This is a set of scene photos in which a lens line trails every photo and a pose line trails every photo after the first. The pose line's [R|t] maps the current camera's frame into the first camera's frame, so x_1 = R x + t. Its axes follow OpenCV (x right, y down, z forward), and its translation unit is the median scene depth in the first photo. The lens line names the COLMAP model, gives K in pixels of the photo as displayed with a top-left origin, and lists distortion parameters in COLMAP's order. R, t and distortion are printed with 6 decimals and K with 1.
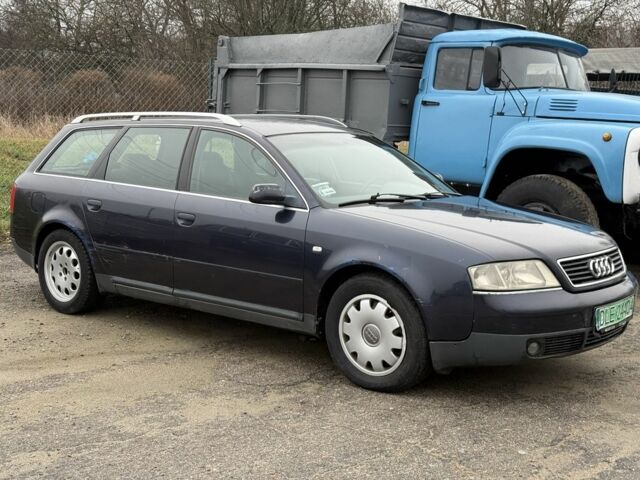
lens RADIAL K [[884.7, 0, 318.3], [0, 884.7, 238.7], [0, 0, 1]] dist [0.122108, 0.000000]
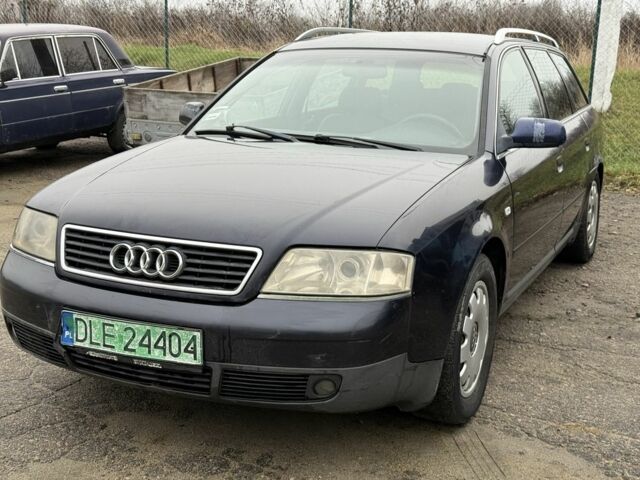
lens RADIAL K [[884.7, 0, 319.7], [0, 884.7, 240.5], [0, 0, 1]] dist [0.122108, 0.000000]
pose [[0.281813, 0.193535, -0.939748, 0.845121], [-0.143023, 0.976976, 0.158311, -0.086606], [0.948750, 0.089791, 0.303004, 0.864357]]
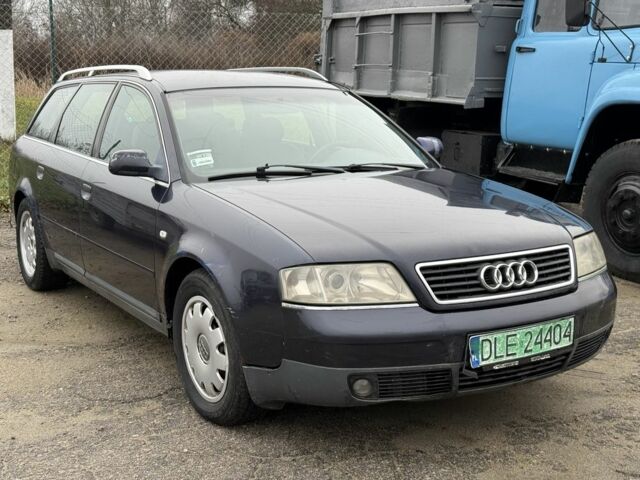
lens RADIAL K [[884.7, 0, 321.8], [0, 884.7, 242.3], [0, 0, 1]] dist [0.122108, 0.000000]
pose [[0.948221, 0.039942, -0.315089, 0.368710], [-0.025196, 0.998394, 0.050736, -0.023851], [0.316609, -0.040170, 0.947705, 0.278101]]
